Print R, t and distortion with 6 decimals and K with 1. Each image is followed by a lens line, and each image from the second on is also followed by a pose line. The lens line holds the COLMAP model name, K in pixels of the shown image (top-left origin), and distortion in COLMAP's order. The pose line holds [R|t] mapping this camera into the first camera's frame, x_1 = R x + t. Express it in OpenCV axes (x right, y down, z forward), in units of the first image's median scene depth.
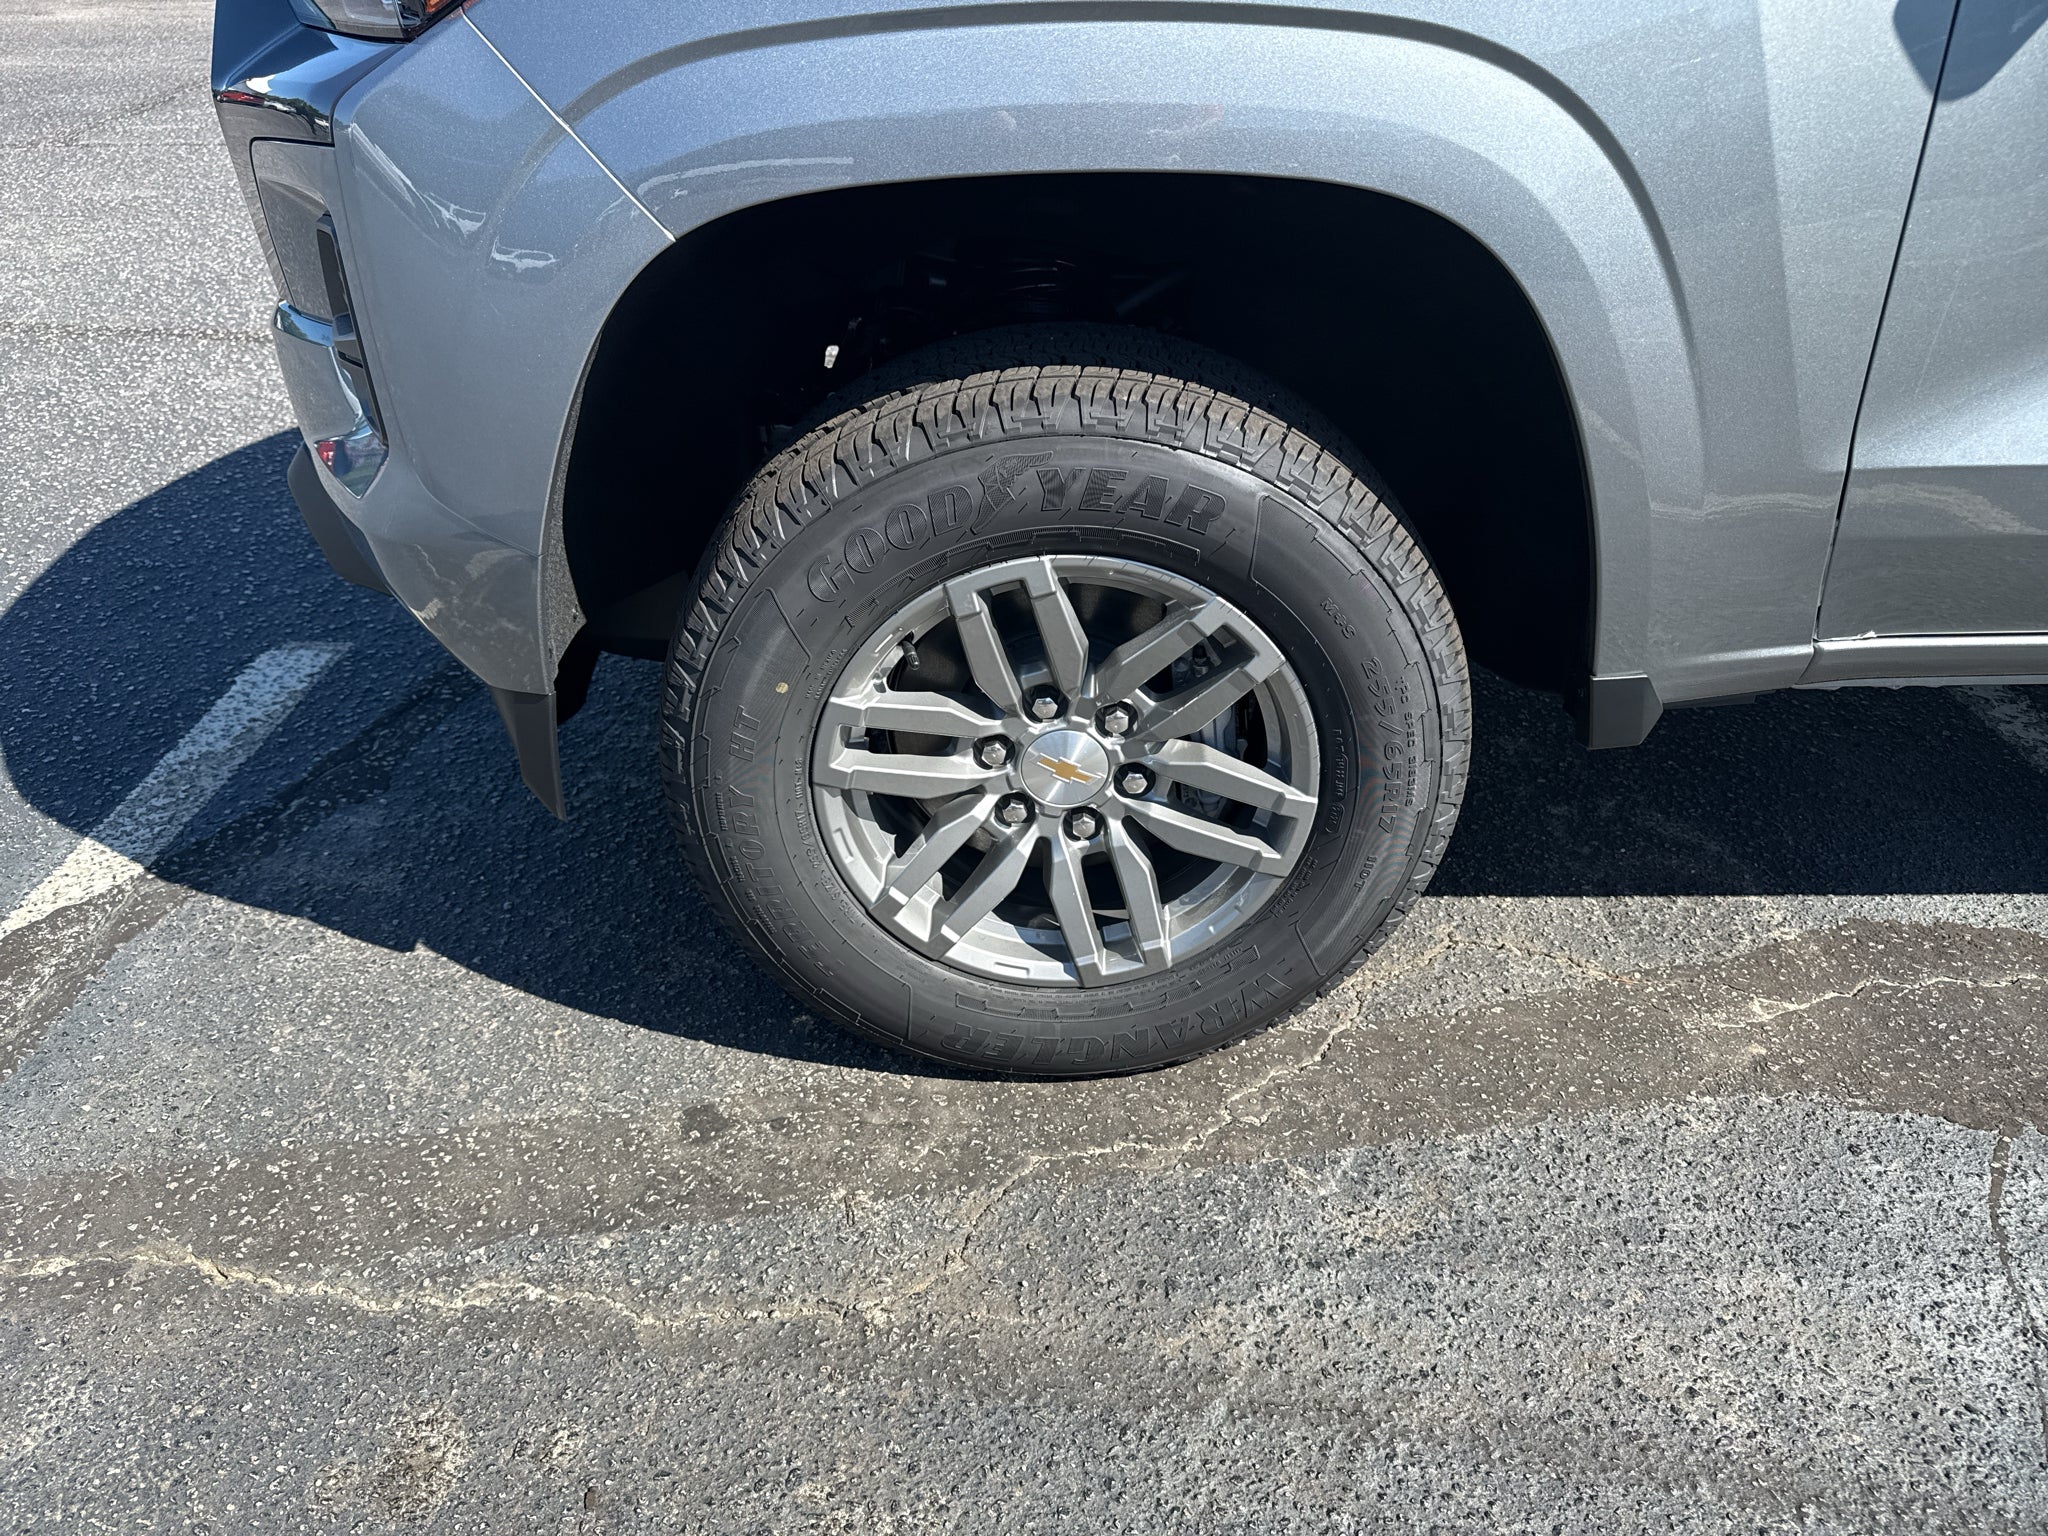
lens RADIAL K [[1459.8, 0, 1024.0], [0, 1459.8, 768.0], [0, 0, 1]] dist [0.055367, -0.081906]
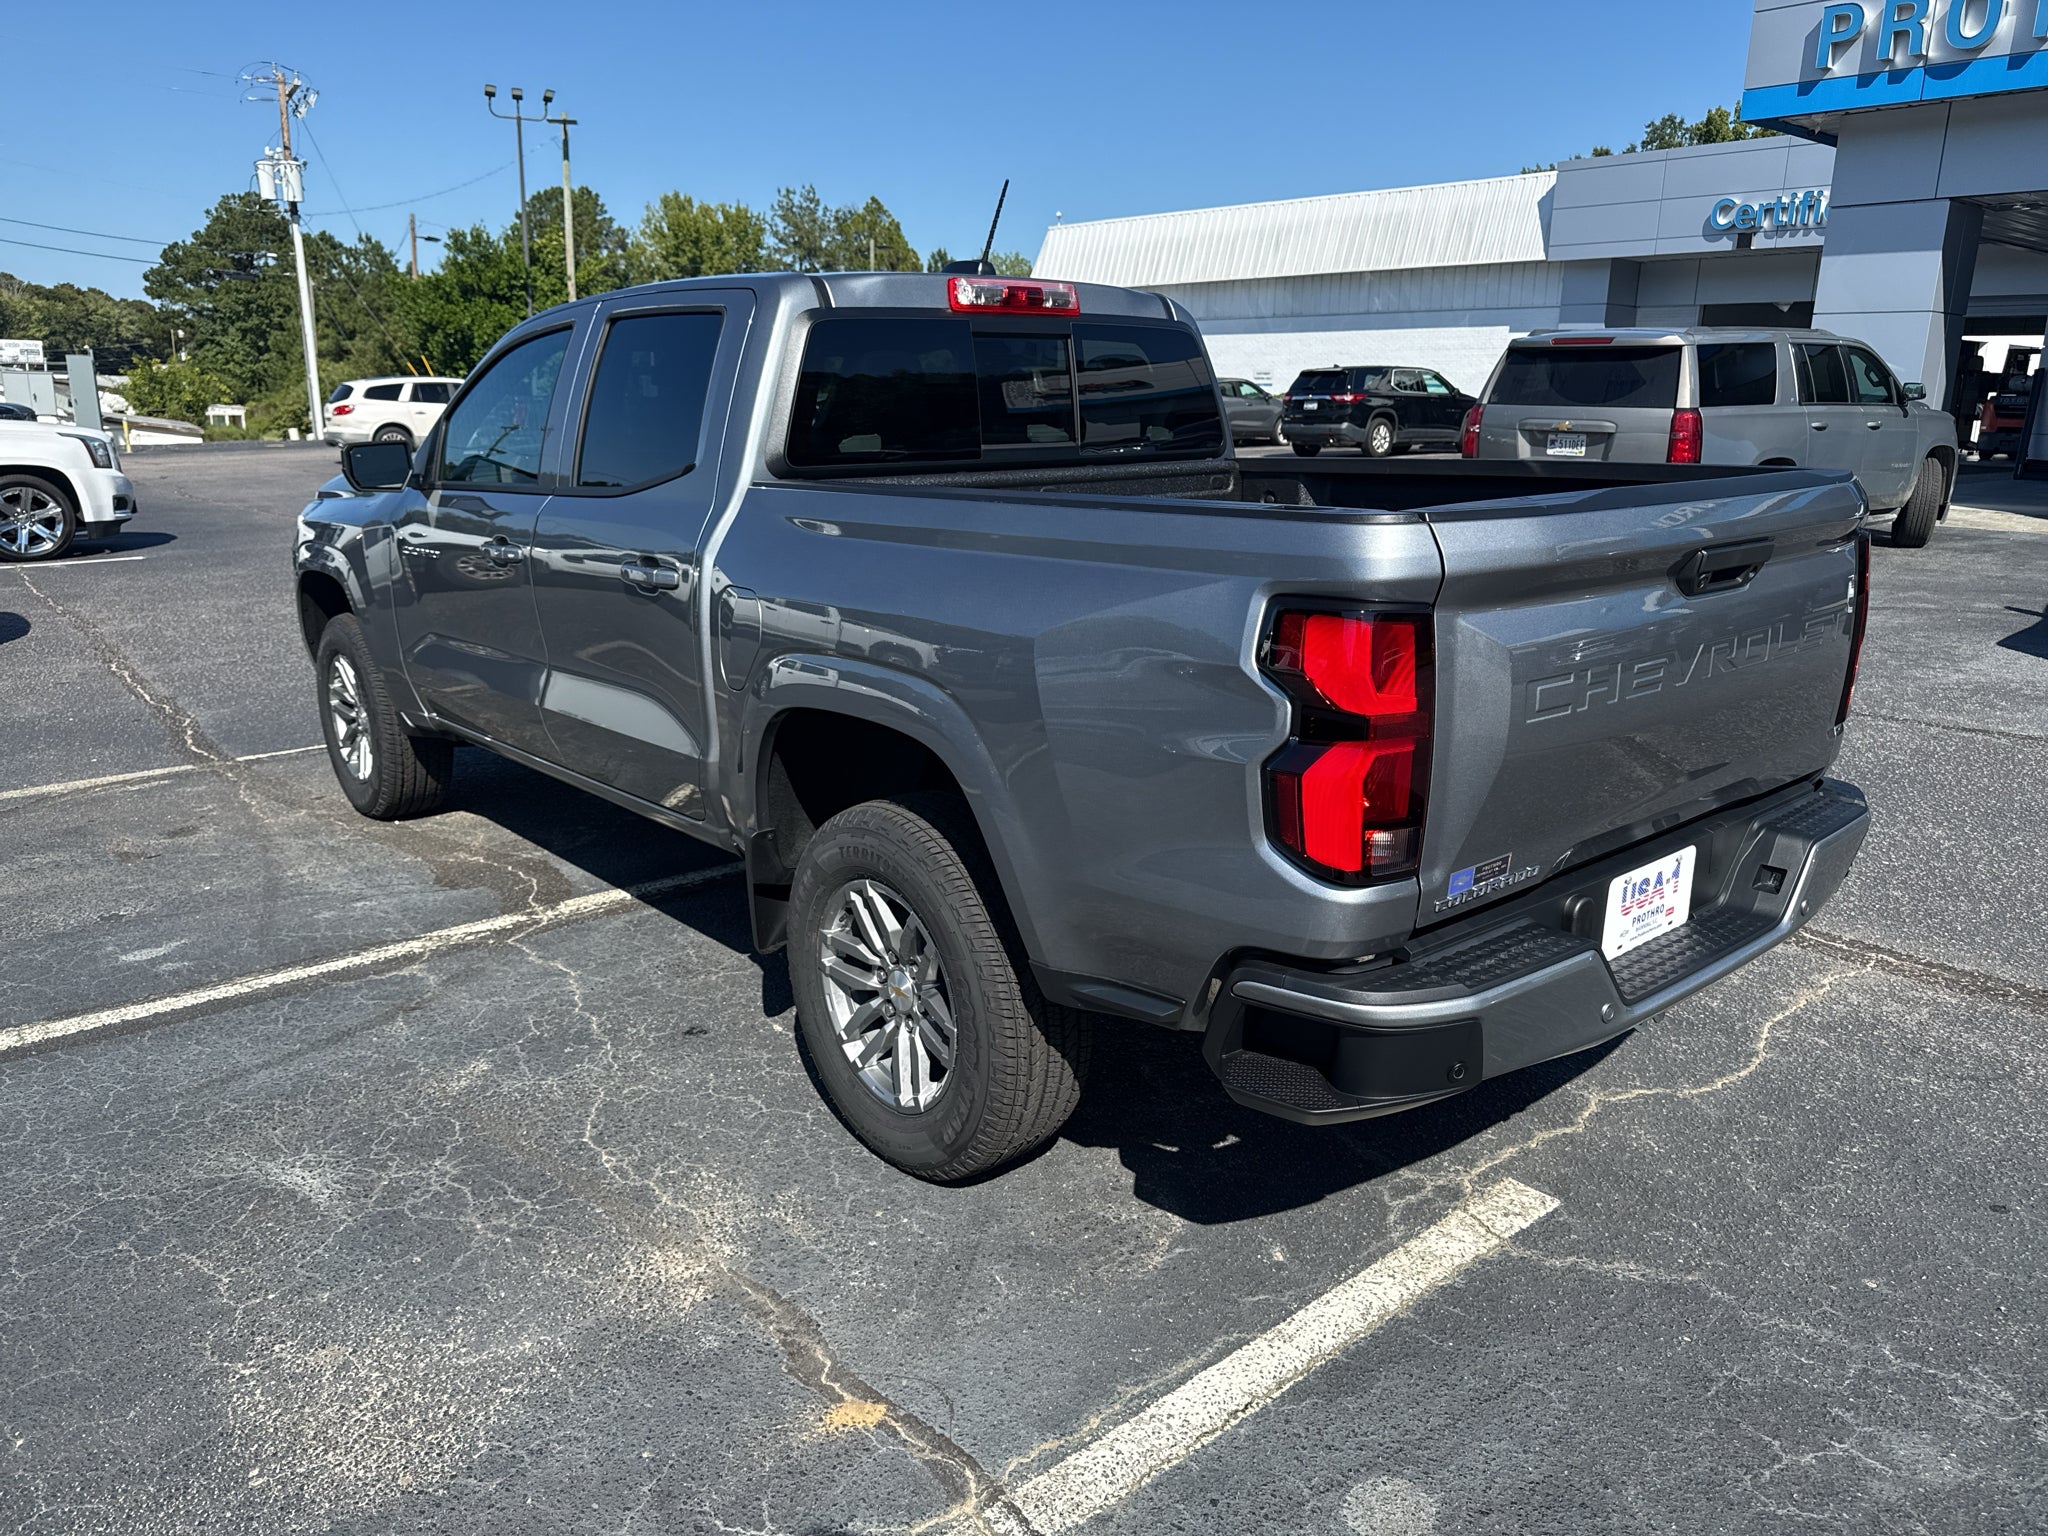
lens RADIAL K [[1467.2, 0, 1024.0], [0, 1467.2, 768.0], [0, 0, 1]] dist [0.026939, -0.028387]
pose [[0.640406, 0.182566, -0.746023, 3.931515], [-0.386354, 0.916067, -0.107477, -0.129235], [0.663785, 0.357058, 0.657190, -0.328471]]
